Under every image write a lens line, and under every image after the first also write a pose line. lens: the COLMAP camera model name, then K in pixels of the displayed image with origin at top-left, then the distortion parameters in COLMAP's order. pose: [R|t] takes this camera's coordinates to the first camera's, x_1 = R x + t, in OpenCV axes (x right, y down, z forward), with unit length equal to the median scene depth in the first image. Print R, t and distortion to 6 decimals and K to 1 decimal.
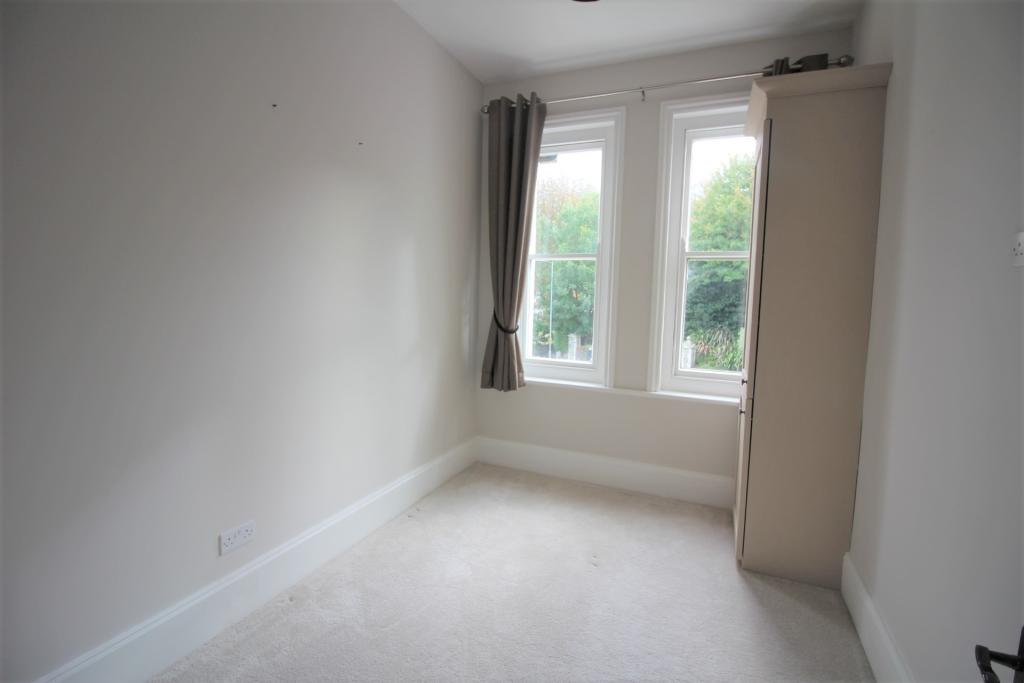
lens RADIAL K [[471.8, 0, 511.5], [0, 471.8, 329.2], [0, 0, 1]] dist [-0.001193, -0.000323]
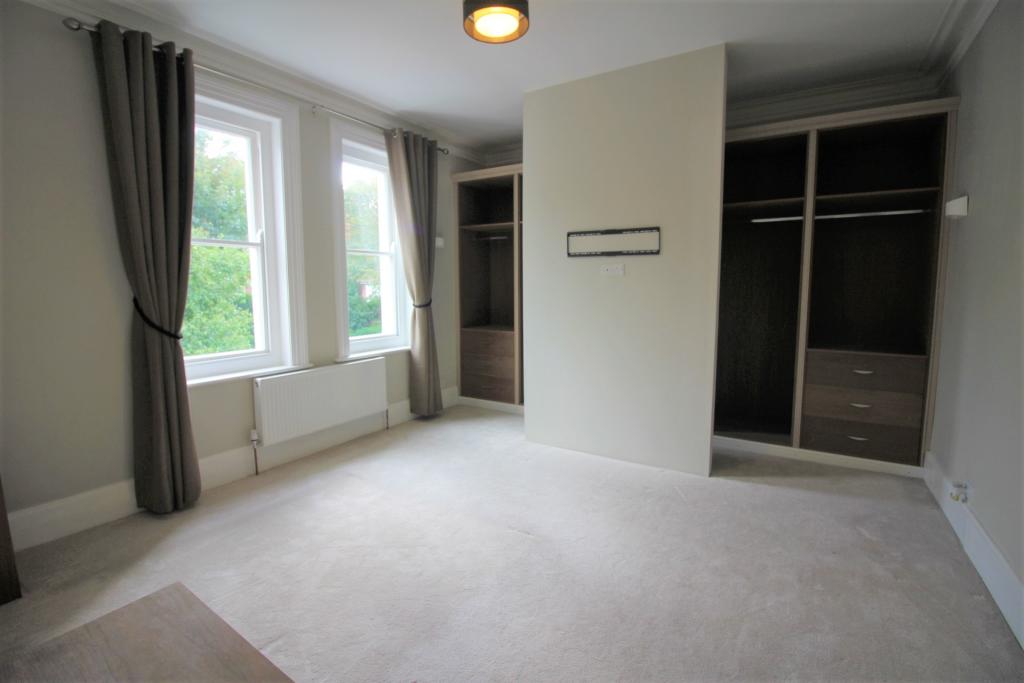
lens RADIAL K [[471.8, 0, 511.5], [0, 471.8, 329.2], [0, 0, 1]] dist [-0.001193, -0.000323]
pose [[0.157278, -0.125187, 0.979588, -0.760209], [0.085329, 0.989946, 0.112810, -0.040993], [-0.983861, 0.065845, 0.166379, 0.302429]]
